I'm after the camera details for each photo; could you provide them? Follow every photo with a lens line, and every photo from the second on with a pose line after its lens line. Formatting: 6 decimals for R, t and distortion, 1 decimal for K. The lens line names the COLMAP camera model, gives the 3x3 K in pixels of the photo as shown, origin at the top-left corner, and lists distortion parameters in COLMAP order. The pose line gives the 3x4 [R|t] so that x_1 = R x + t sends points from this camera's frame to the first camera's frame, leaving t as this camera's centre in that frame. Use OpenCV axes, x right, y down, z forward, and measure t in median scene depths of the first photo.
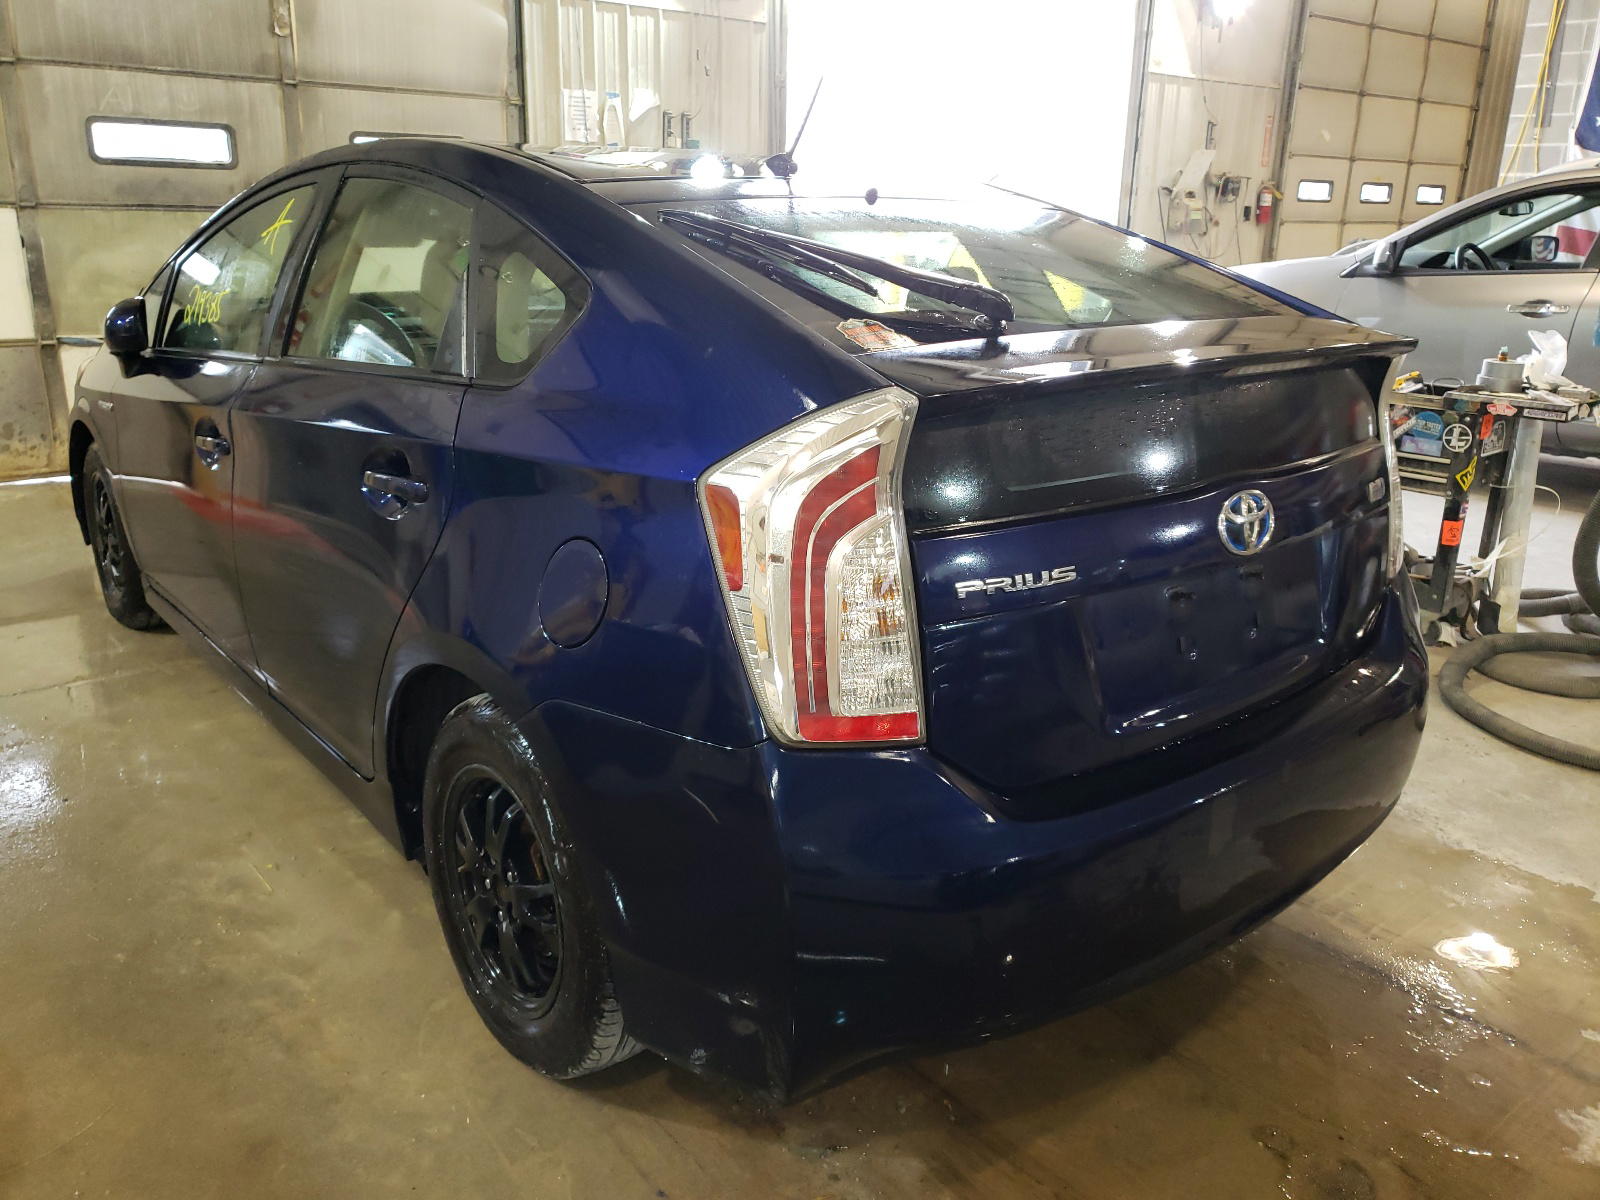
lens RADIAL K [[1294.3, 0, 798.4], [0, 1294.3, 604.1], [0, 0, 1]] dist [0.043384, -0.012922]
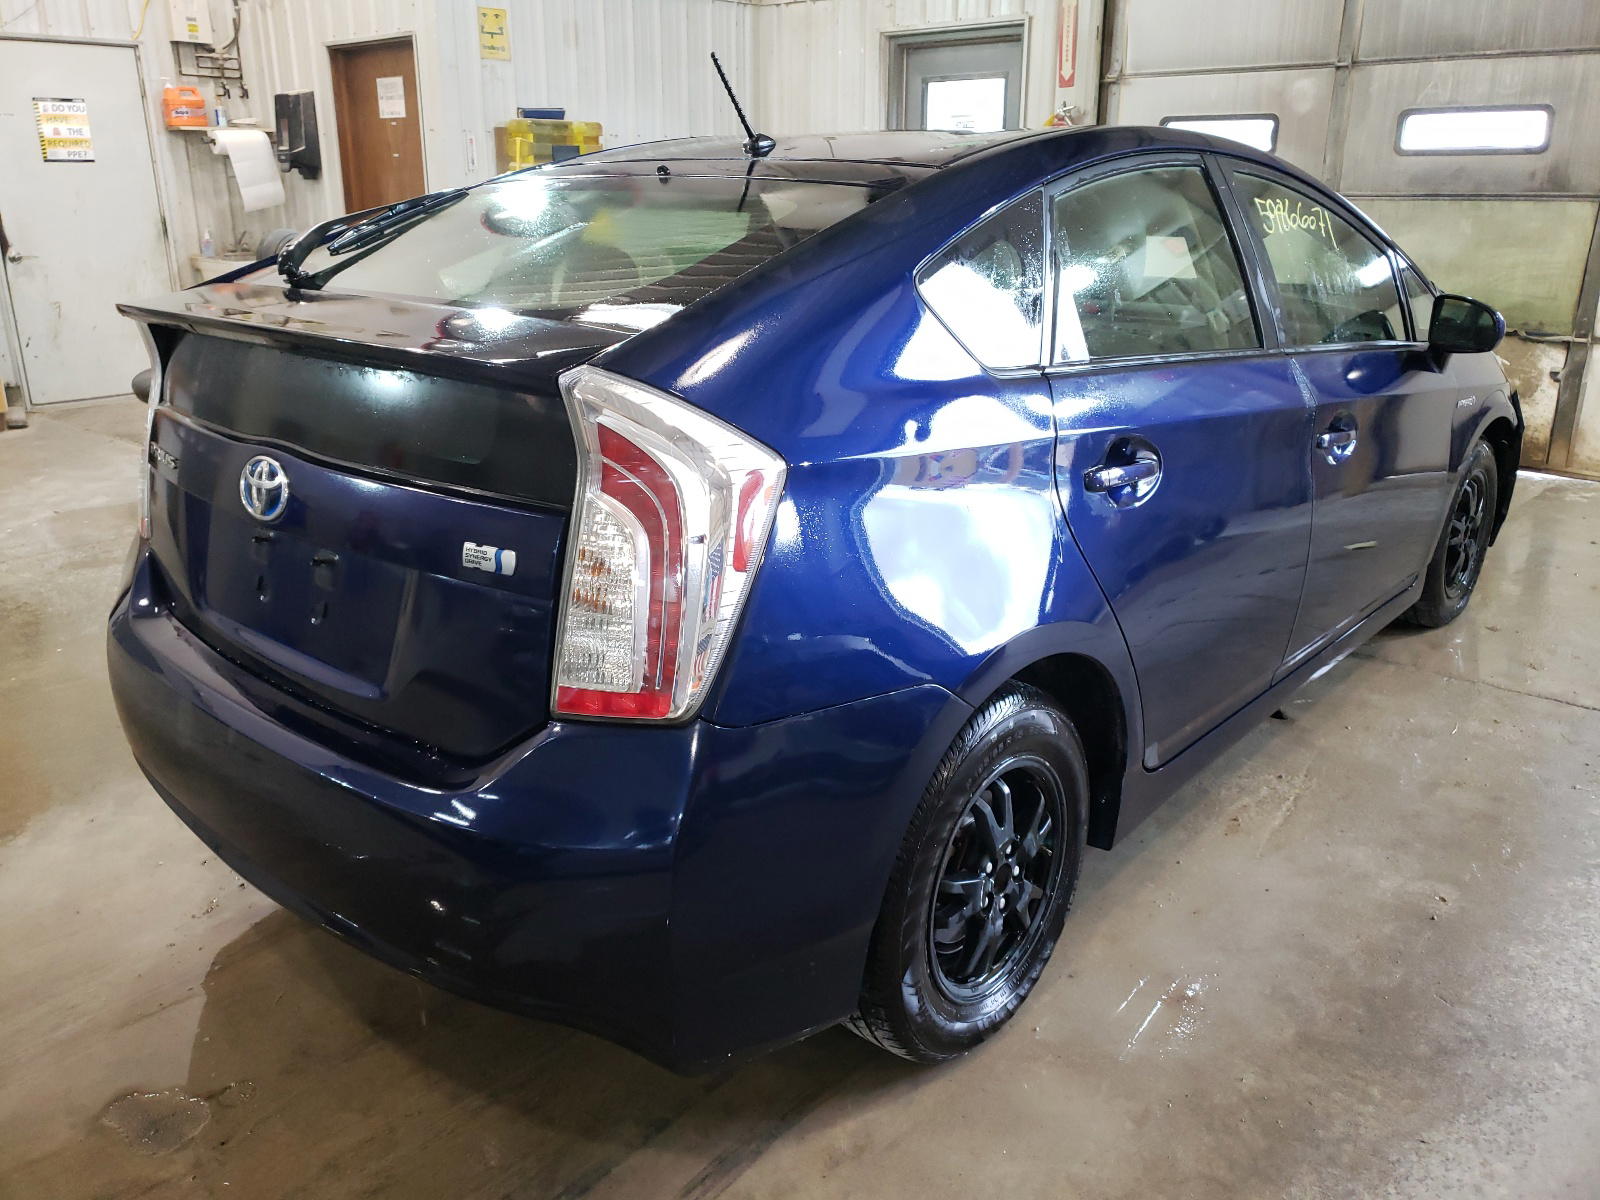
lens RADIAL K [[1294.3, 0, 799.9], [0, 1294.3, 597.5], [0, 0, 1]] dist [0.043384, -0.012922]
pose [[0.141660, 0.290336, -0.946381, 0.478994], [-0.296348, 0.924615, 0.239300, -0.119846], [0.944516, 0.246559, 0.217021, 0.414387]]
